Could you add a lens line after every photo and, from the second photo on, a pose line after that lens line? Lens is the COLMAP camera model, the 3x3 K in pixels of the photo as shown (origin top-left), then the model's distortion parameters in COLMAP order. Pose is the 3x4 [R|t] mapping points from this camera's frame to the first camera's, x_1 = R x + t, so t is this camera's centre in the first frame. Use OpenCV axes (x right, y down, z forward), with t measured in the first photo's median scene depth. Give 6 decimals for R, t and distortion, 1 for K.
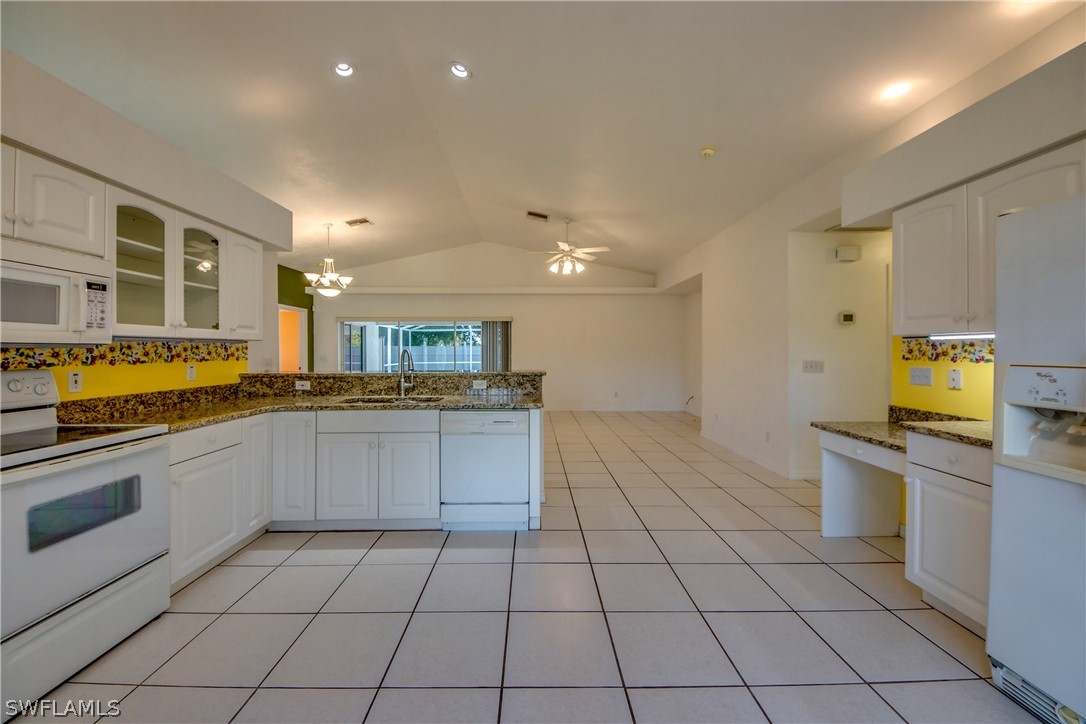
lens RADIAL K [[434.5, 0, 538.8], [0, 434.5, 349.4], [0, 0, 1]] dist [-0.000225, -0.000081]
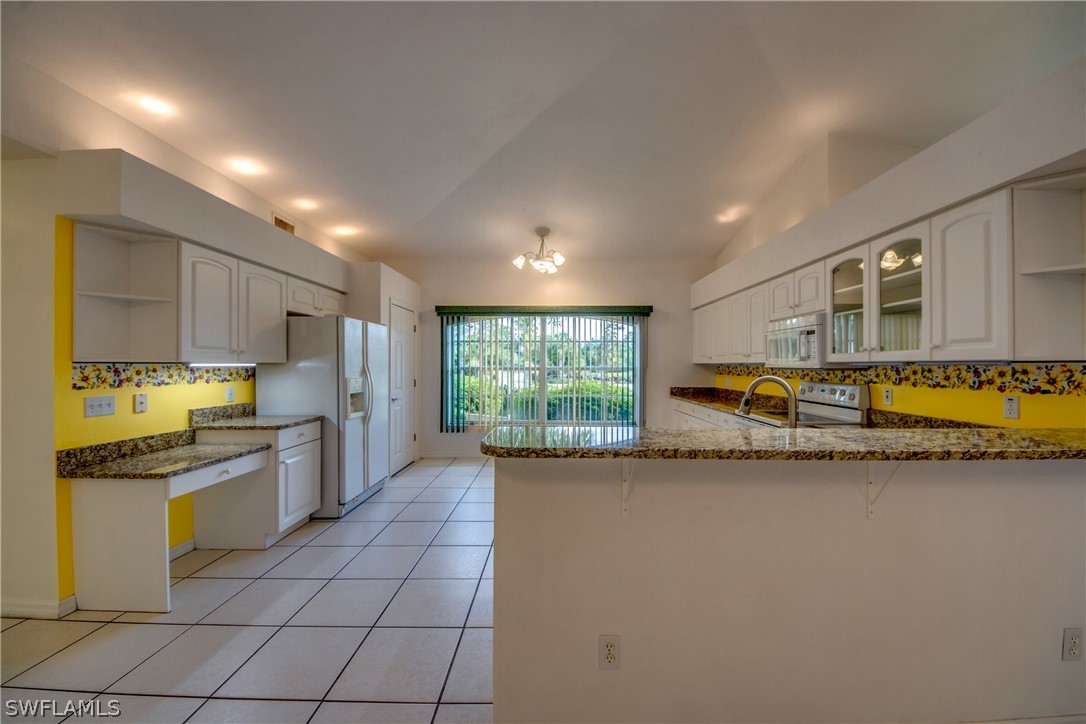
lens RADIAL K [[406.5, 0, 554.1], [0, 406.5, 365.5], [0, 0, 1]] dist [0.000094, -0.009969]
pose [[-0.999938, 0.003257, 0.010613, -0.062941], [0.003272, 0.999994, 0.001462, -0.019558], [-0.010608, 0.001497, -0.999943, 1.792026]]
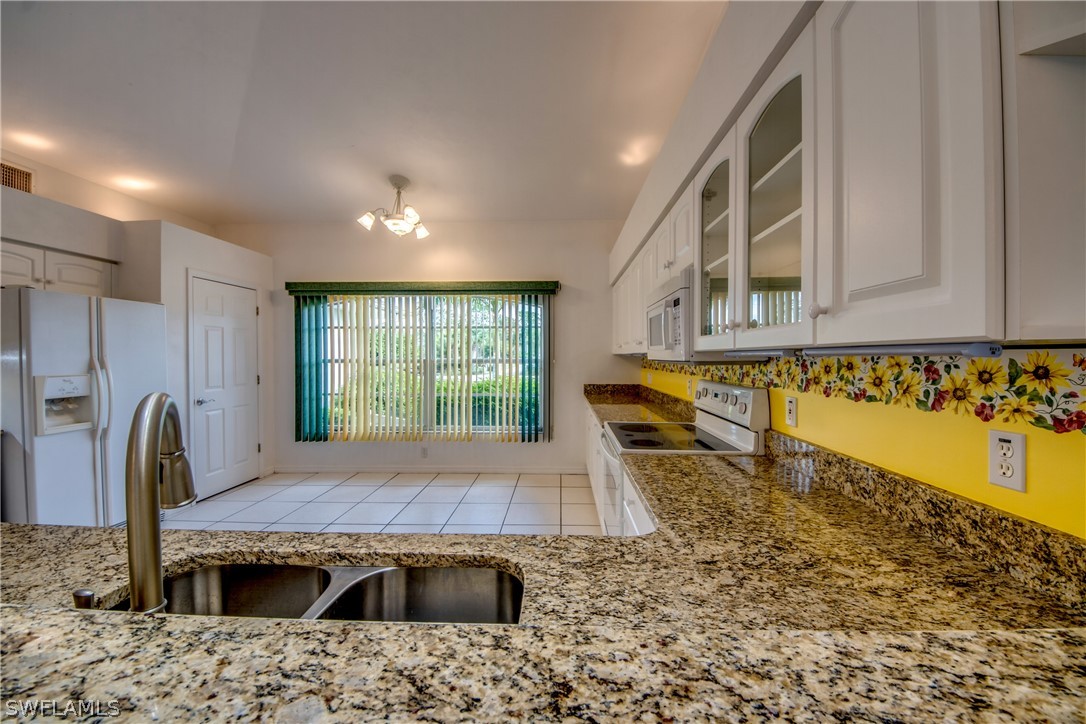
lens RADIAL K [[409.7, 0, 552.8], [0, 409.7, 360.7], [0, 0, 1]] dist [0.001606, -0.010421]
pose [[-0.999667, 0.006406, 0.024994, -0.547638], [0.006699, 0.999910, 0.011650, -0.018115], [-0.024917, 0.011813, -0.999620, 1.371819]]
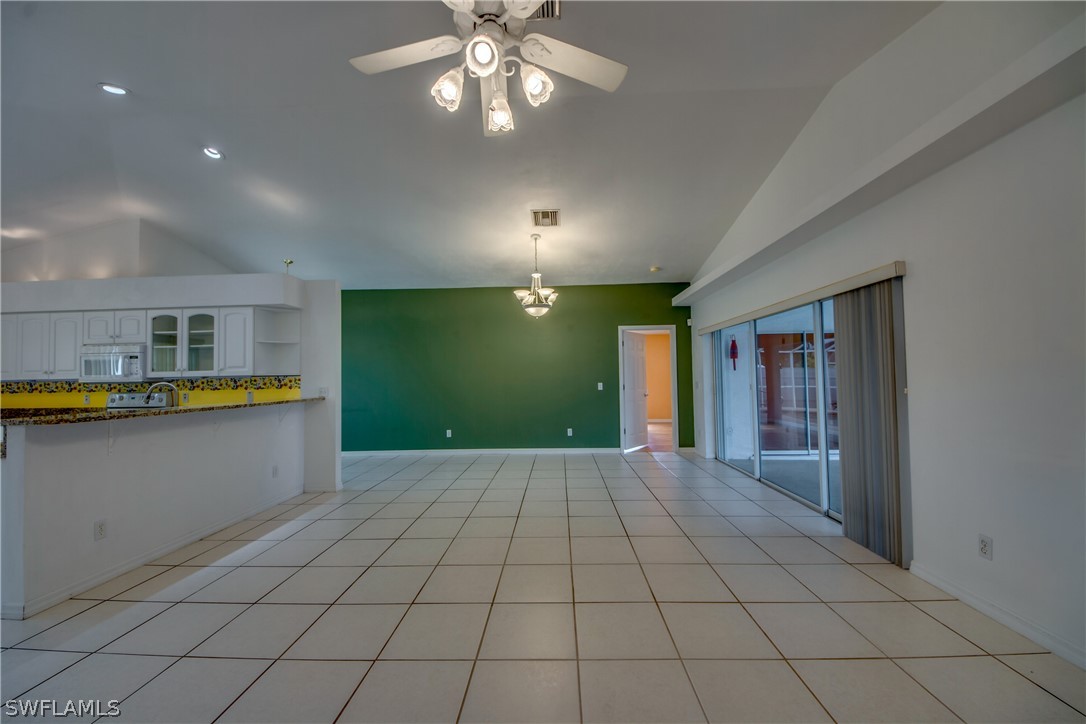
lens RADIAL K [[409.7, 0, 552.8], [0, 409.7, 360.7], [0, 0, 1]] dist [0.001606, -0.010421]
pose [[-0.028805, -0.034402, -0.998993, 0.773788], [0.019752, 0.999193, -0.034978, -0.003659], [0.999390, -0.020739, -0.028102, 2.363820]]
